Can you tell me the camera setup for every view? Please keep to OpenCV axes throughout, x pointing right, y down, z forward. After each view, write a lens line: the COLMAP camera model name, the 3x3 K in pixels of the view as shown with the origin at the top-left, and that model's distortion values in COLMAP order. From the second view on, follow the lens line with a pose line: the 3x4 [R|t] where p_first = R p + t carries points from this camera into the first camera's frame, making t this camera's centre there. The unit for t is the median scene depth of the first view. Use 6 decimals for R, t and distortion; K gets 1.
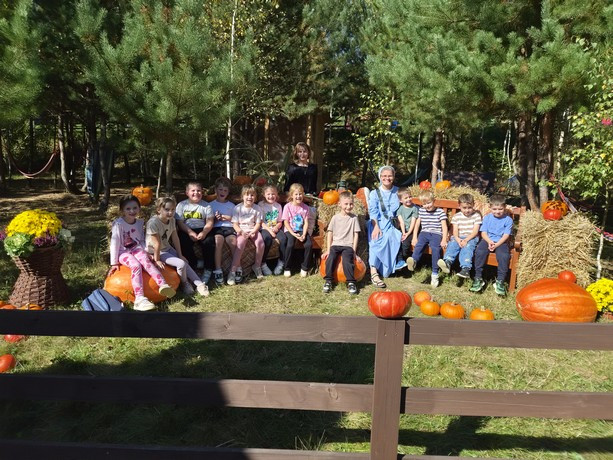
lens RADIAL K [[414.2, 0, 315.3], [0, 414.2, 229.8], [0, 0, 1]] dist [0.078834, -0.082852]
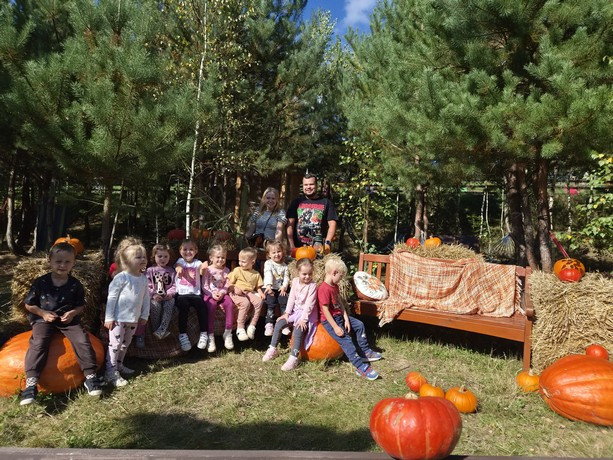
lens RADIAL K [[414.2, 0, 315.3], [0, 414.2, 229.8], [0, 0, 1]] dist [0.078834, -0.082852]
pose [[0.998283, 0.013326, 0.057032, 0.012270], [-0.003828, 0.986533, -0.163515, 0.013328], [-0.058443, 0.163016, 0.984891, 0.189218]]
